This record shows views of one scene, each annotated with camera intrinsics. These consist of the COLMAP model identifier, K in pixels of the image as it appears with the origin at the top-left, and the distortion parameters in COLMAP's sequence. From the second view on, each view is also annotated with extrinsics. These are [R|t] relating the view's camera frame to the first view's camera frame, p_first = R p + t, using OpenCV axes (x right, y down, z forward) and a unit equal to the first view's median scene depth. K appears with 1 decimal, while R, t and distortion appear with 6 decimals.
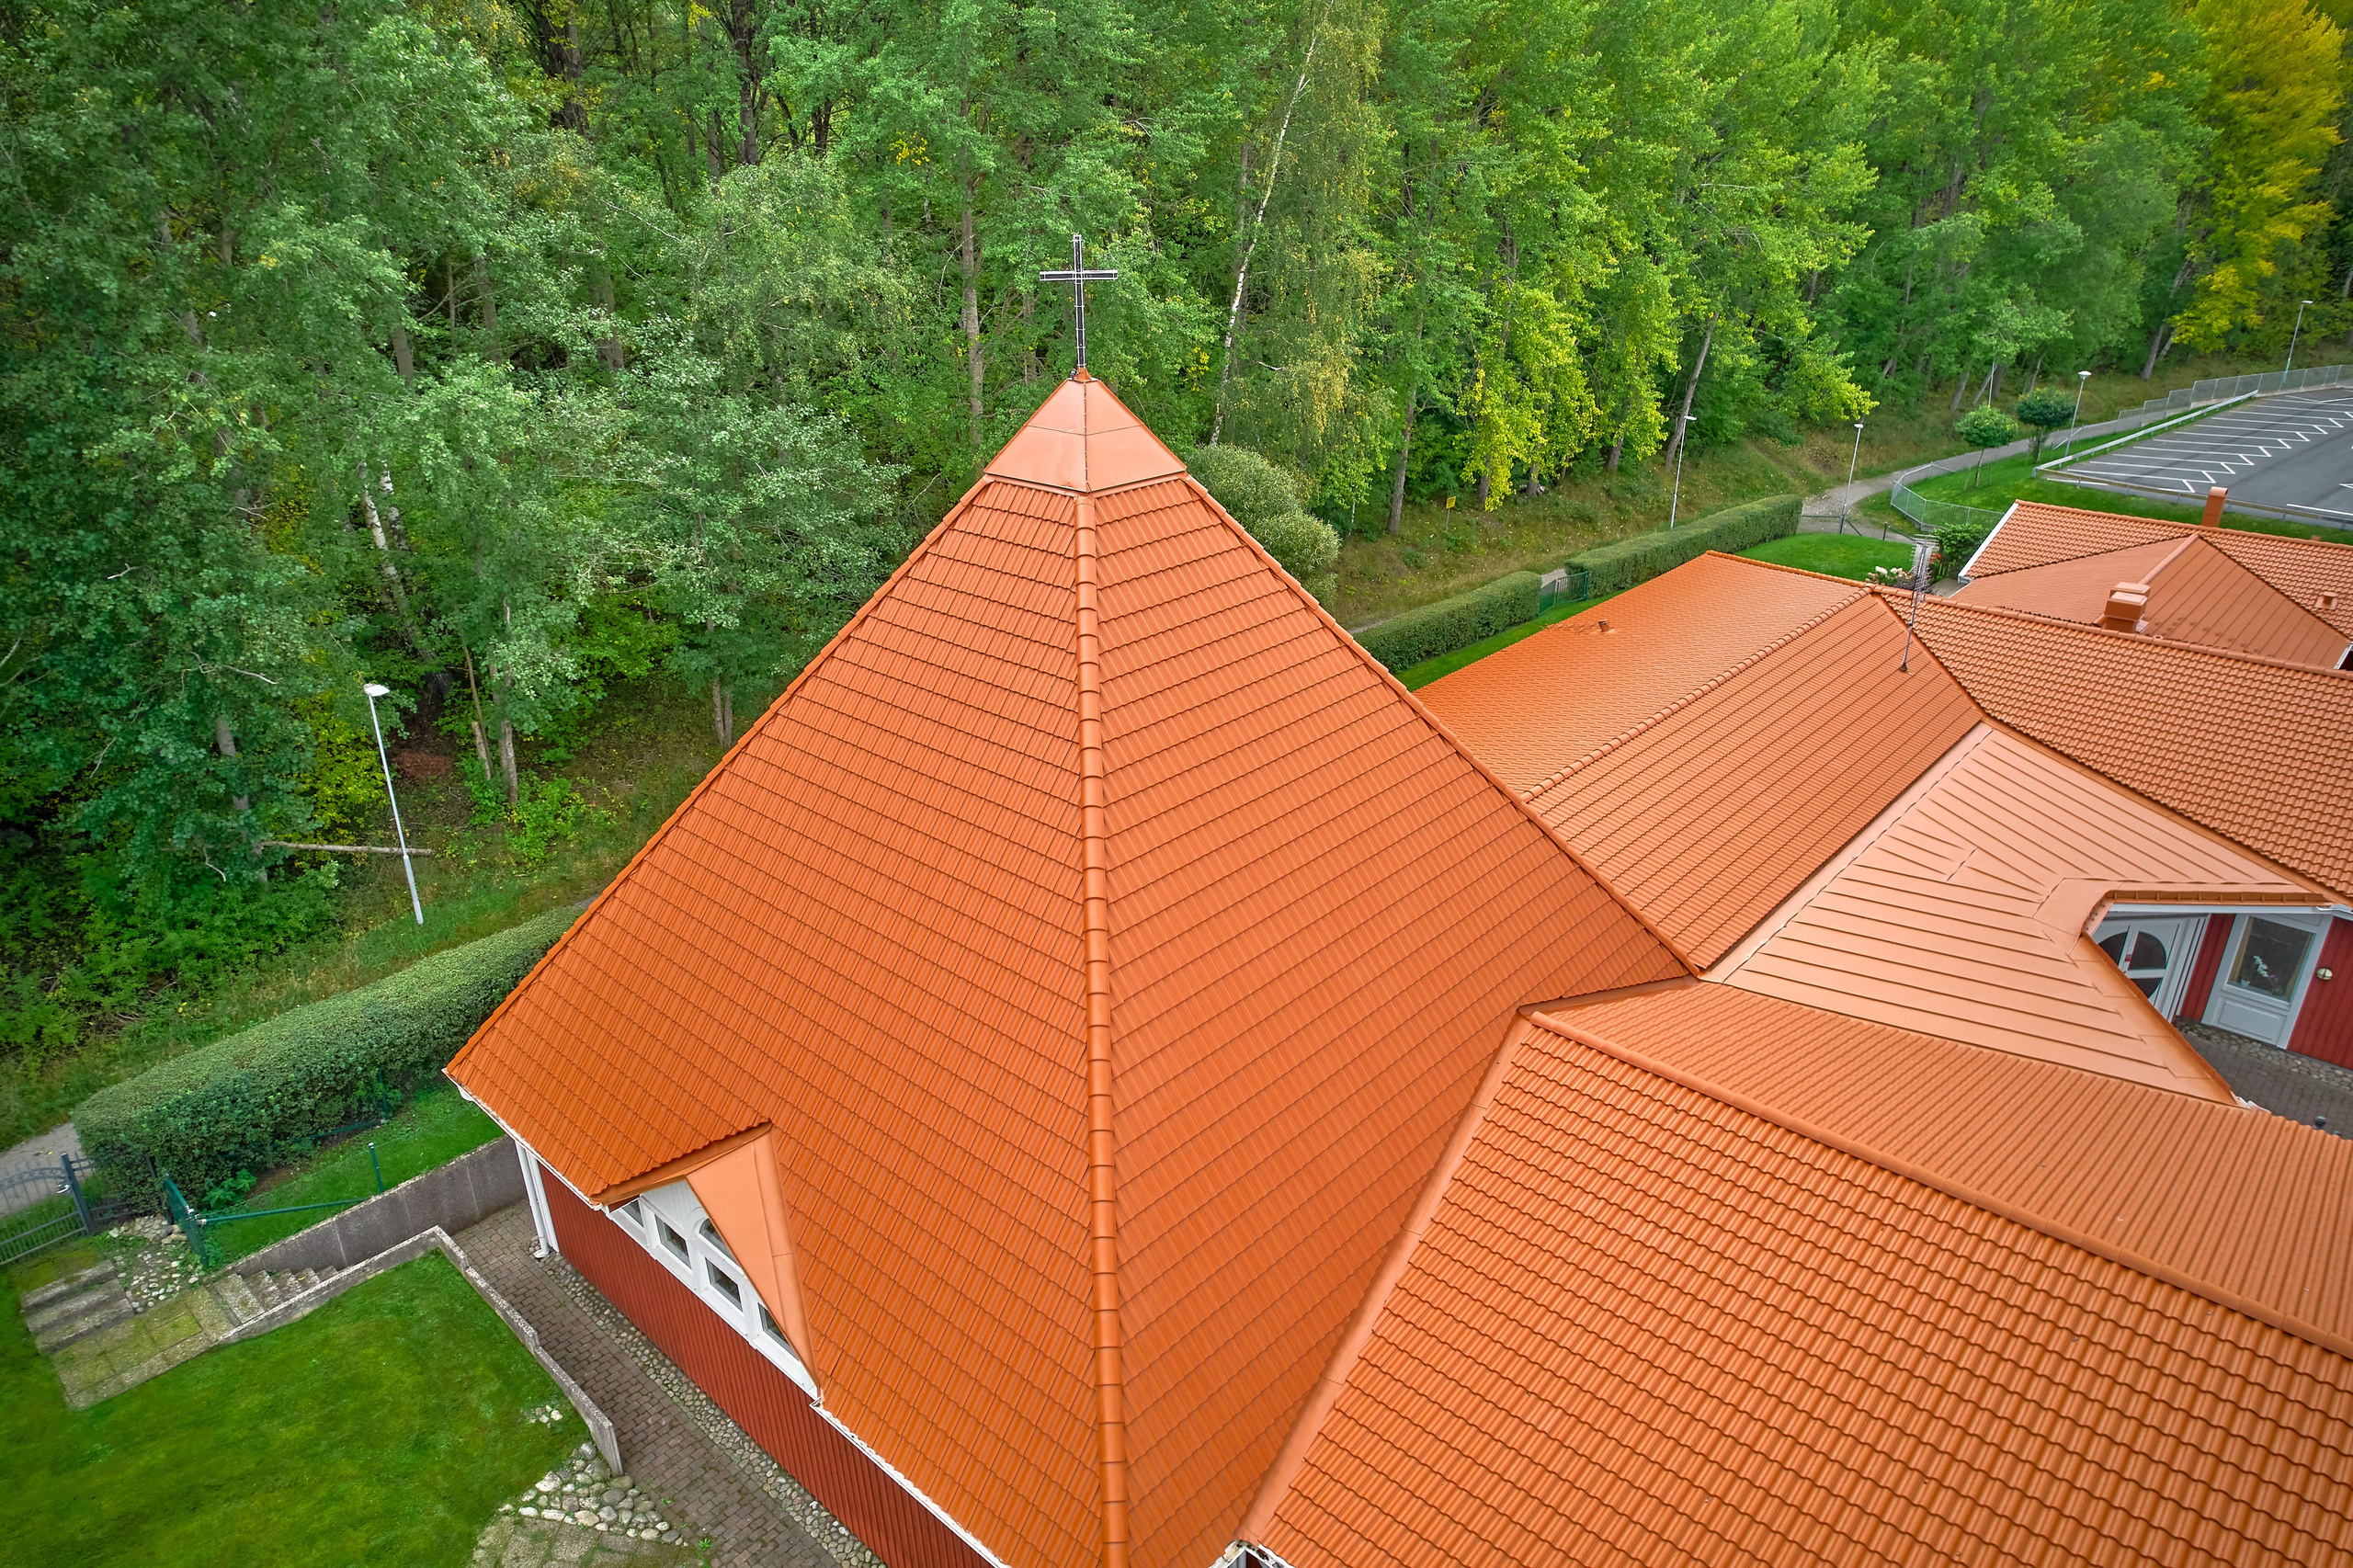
lens RADIAL K [[1509.5, 0, 1172.5], [0, 1509.5, 788.8], [0, 0, 1]] dist [-0.080566, 0.073979]
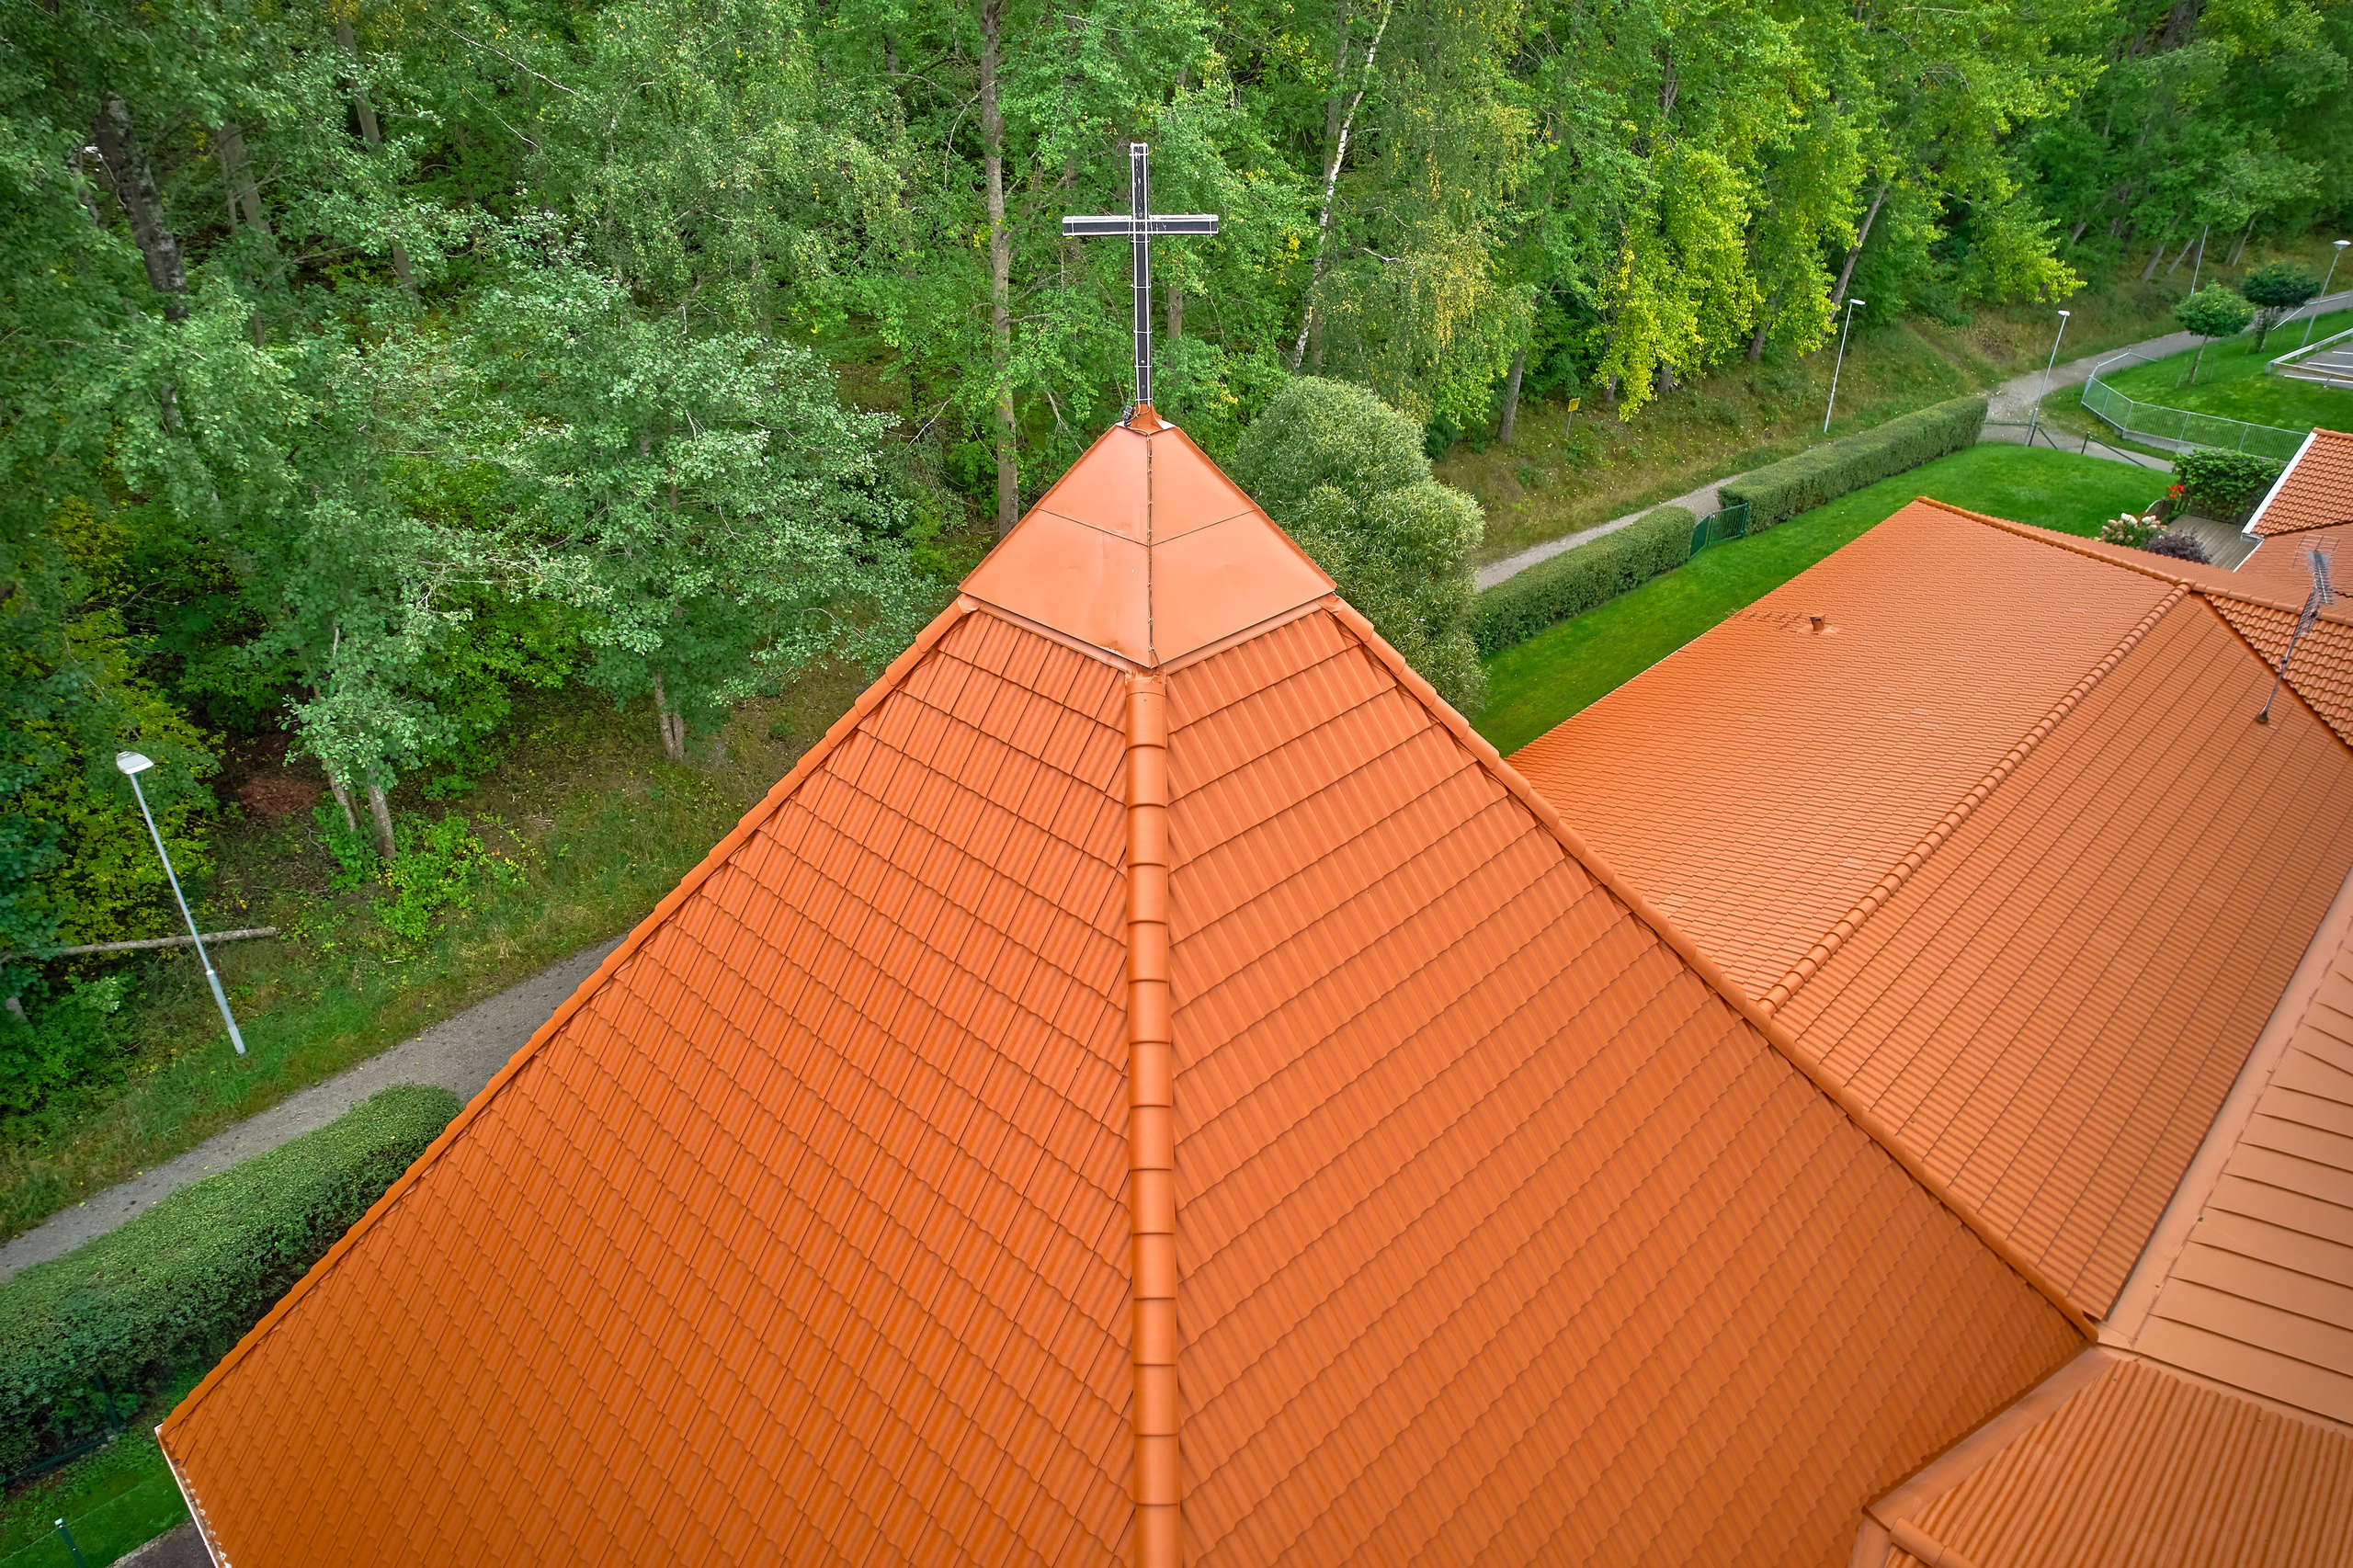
lens RADIAL K [[1535.2, 0, 1193.3], [0, 1535.2, 795.2], [0, 0, 1]] dist [-0.103447, 0.107534]
pose [[0.999769, 0.013455, -0.016757, -0.013598], [-0.011688, 0.994777, 0.101401, -0.084631], [0.018034, -0.101182, 0.994705, 0.195683]]
